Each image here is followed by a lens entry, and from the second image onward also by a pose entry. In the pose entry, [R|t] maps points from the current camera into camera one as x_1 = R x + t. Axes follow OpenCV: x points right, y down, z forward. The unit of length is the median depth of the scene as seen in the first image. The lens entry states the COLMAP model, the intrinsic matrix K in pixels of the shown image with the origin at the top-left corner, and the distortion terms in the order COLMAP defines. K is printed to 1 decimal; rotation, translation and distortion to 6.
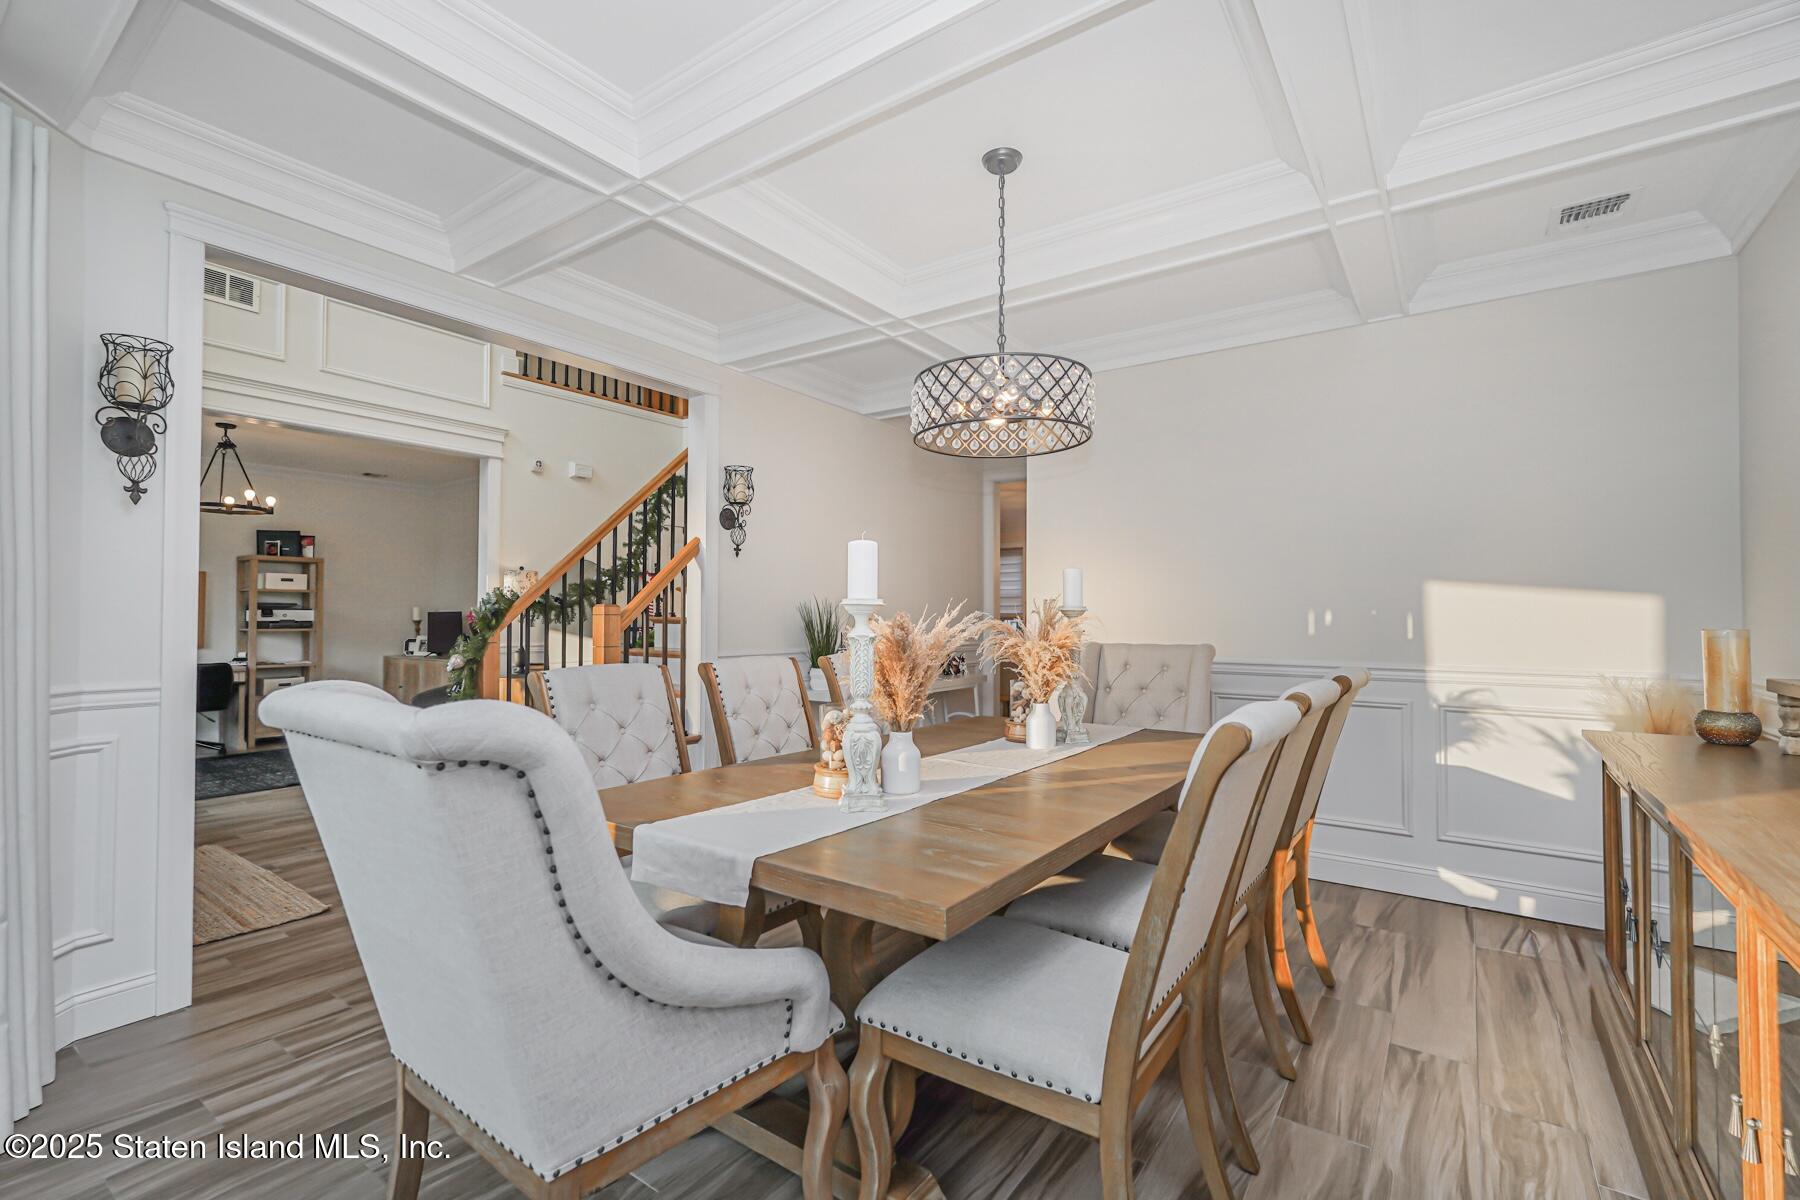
lens RADIAL K [[795.3, 0, 895.8], [0, 795.3, 603.3], [0, 0, 1]] dist [0.002986, 0.000204]
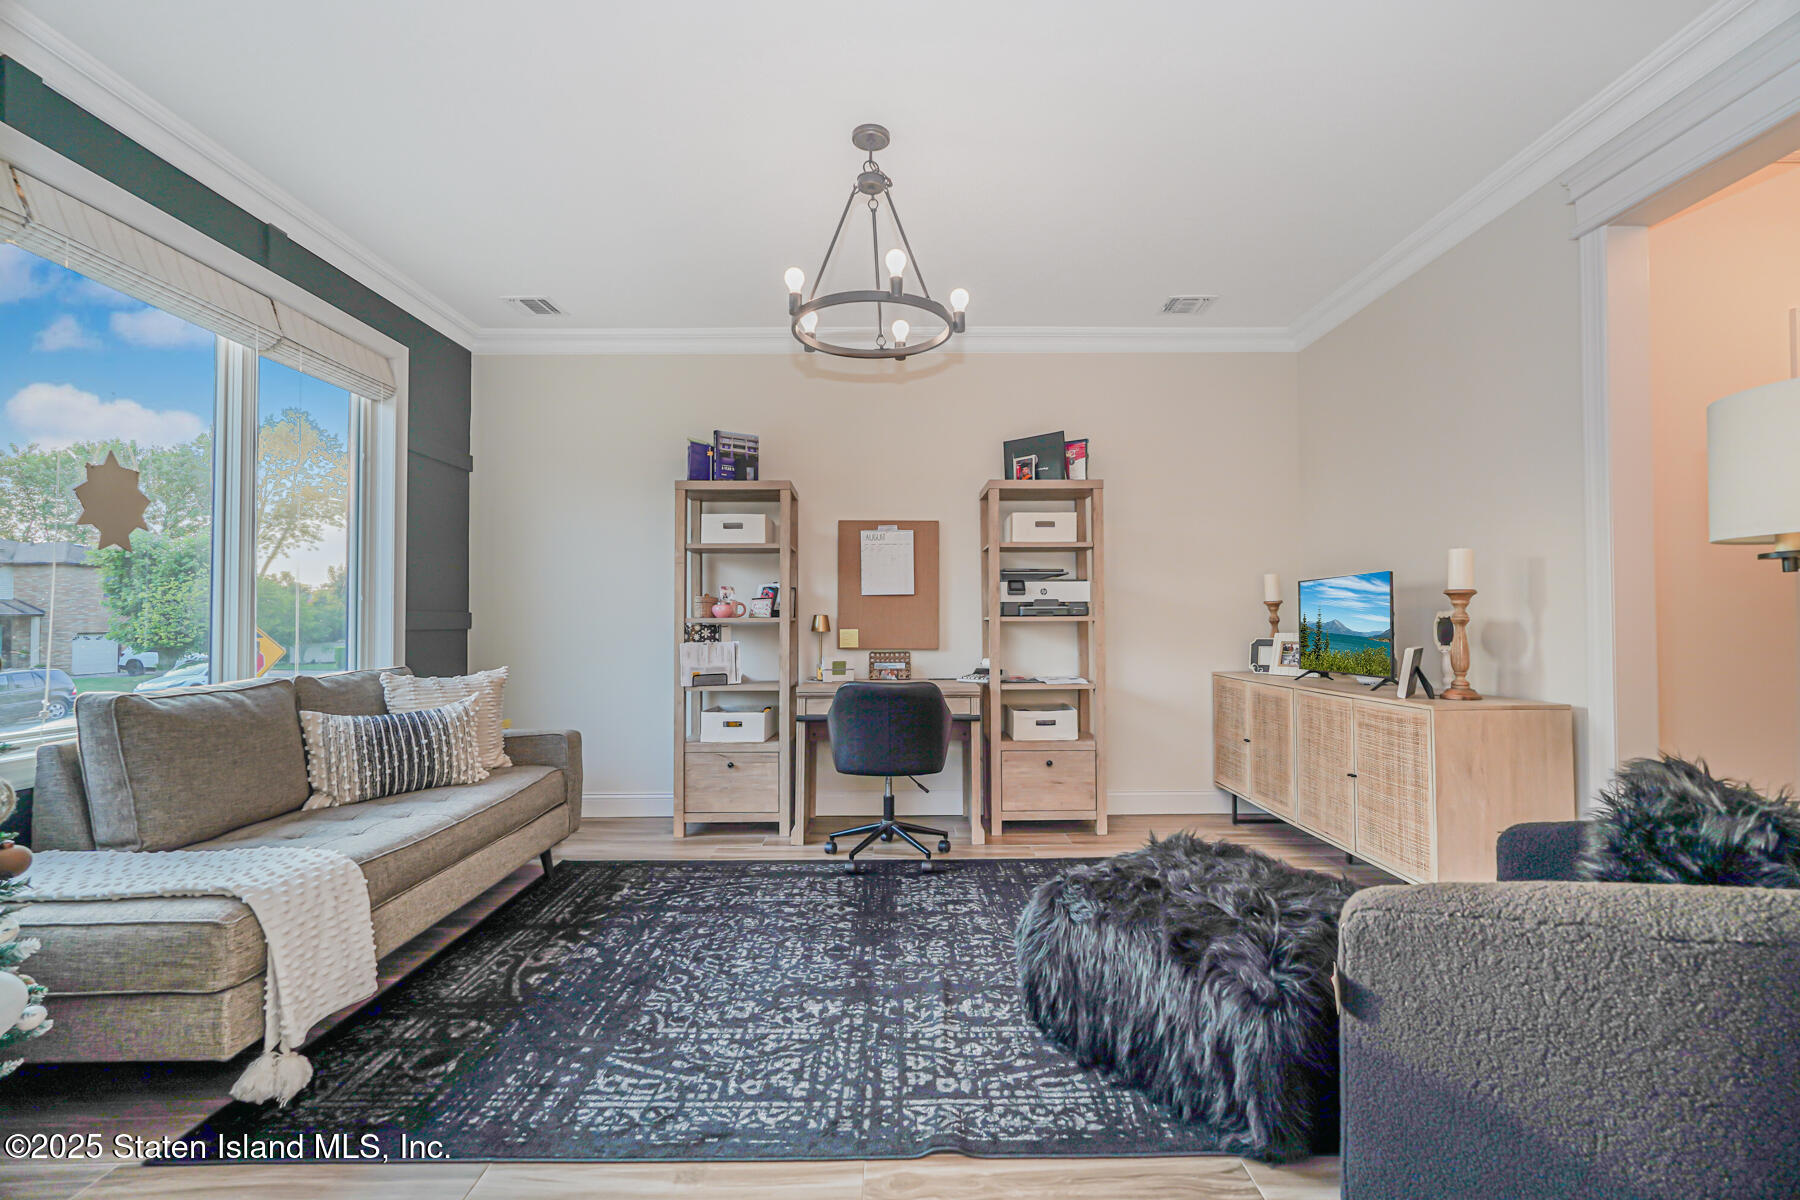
lens RADIAL K [[788.8, 0, 901.4], [0, 788.8, 604.9], [0, 0, 1]] dist [-0.008274, 0.002237]
pose [[0.584101, -0.027813, -0.811204, -0.390109], [0.020844, 0.999597, -0.019263, 0.031794], [0.811413, -0.005657, 0.584445, 0.606475]]
